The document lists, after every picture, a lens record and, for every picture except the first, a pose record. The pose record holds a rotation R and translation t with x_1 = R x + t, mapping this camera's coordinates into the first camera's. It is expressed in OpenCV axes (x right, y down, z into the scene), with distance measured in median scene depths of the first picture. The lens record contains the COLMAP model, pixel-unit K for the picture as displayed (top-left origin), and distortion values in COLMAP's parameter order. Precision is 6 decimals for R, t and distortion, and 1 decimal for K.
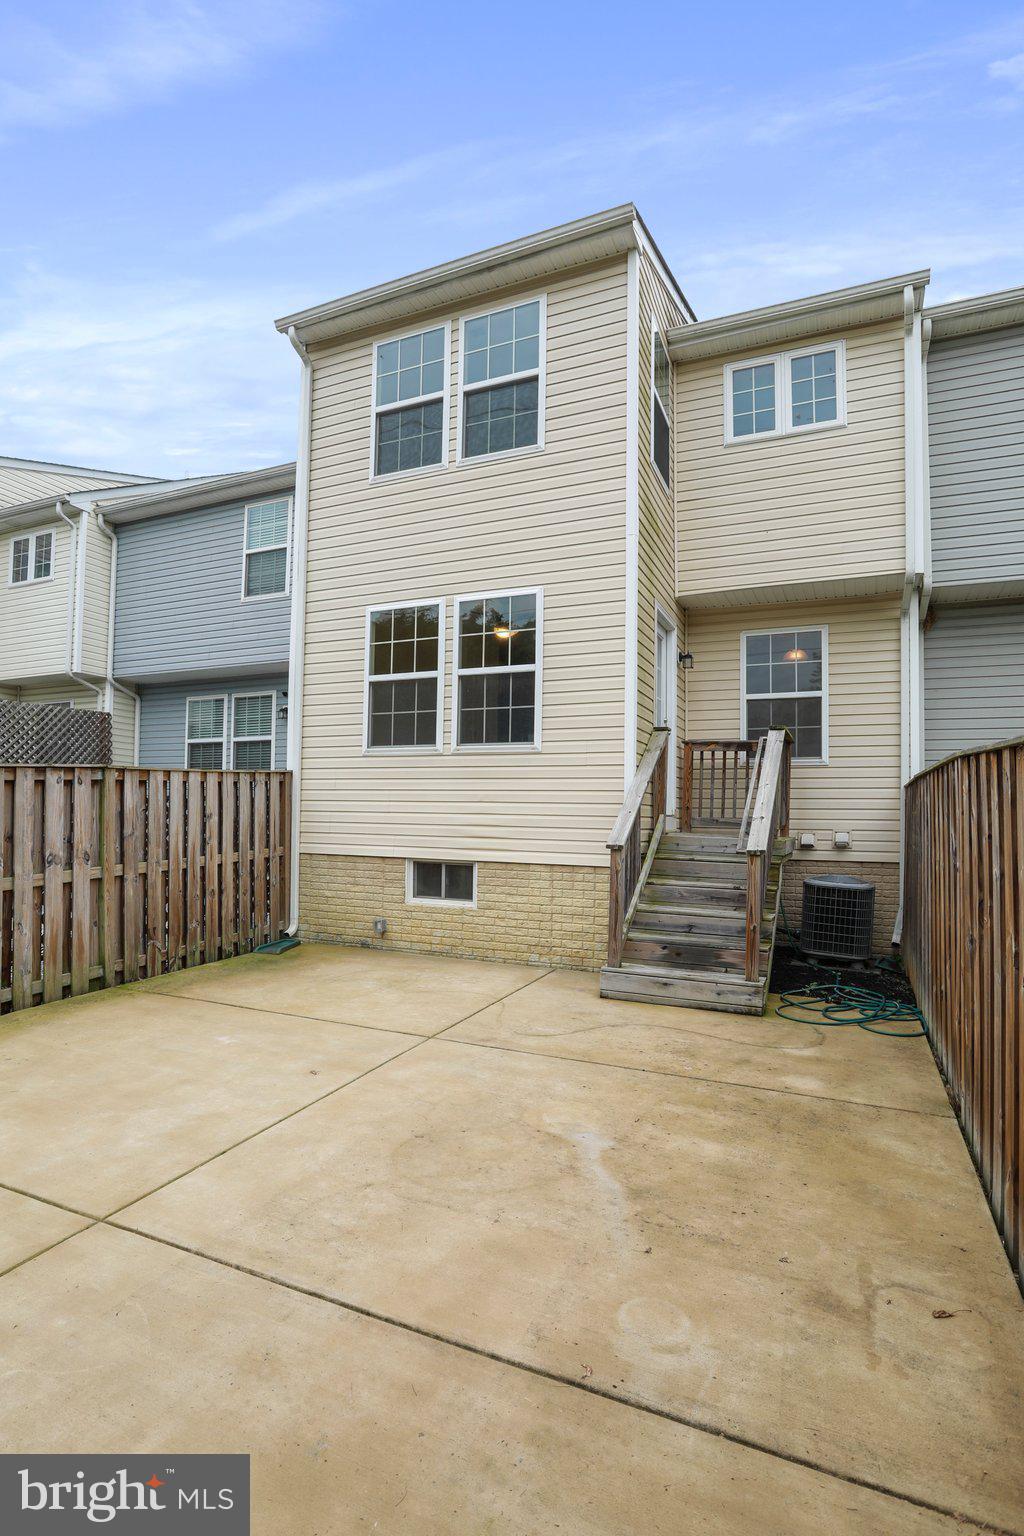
lens RADIAL K [[794.3, 0, 511.9], [0, 794.3, 761.3], [0, 0, 1]] dist [-0.042436, 0.005282]
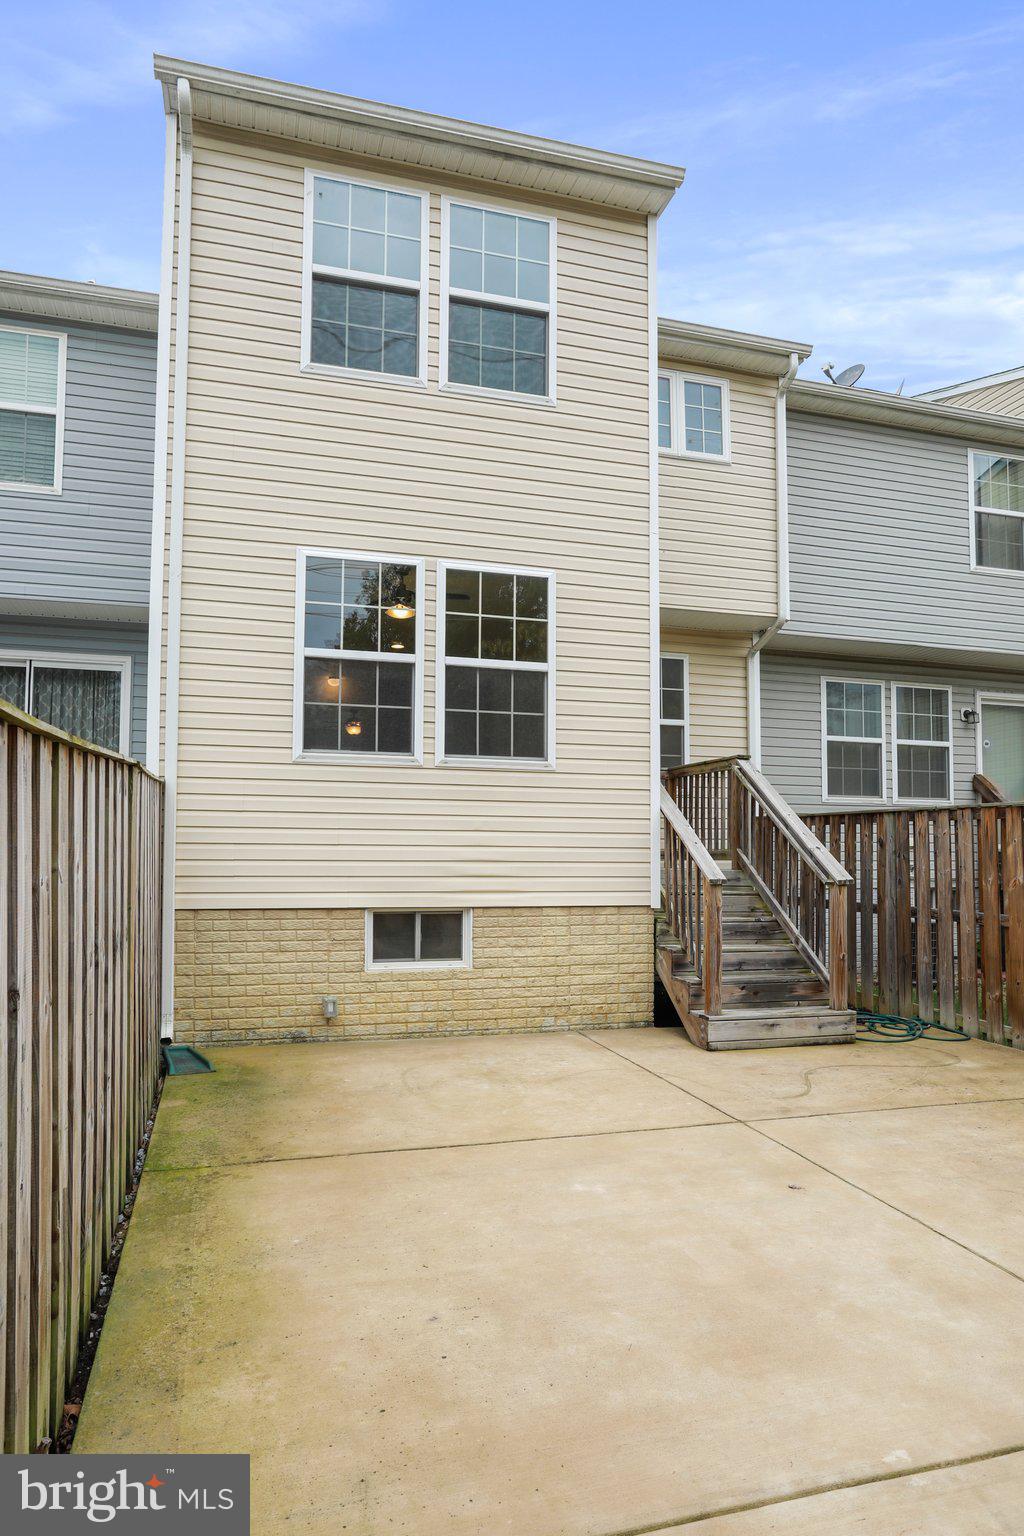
lens RADIAL K [[927.0, 0, 511.2], [0, 927.0, 775.4], [0, 0, 1]] dist [-0.027784, 0.010019]
pose [[0.756854, 0.041740, 0.652250, -0.612230], [-0.038407, 0.999074, -0.019368, 0.013372], [-0.652455, -0.010393, 0.757757, 0.292362]]
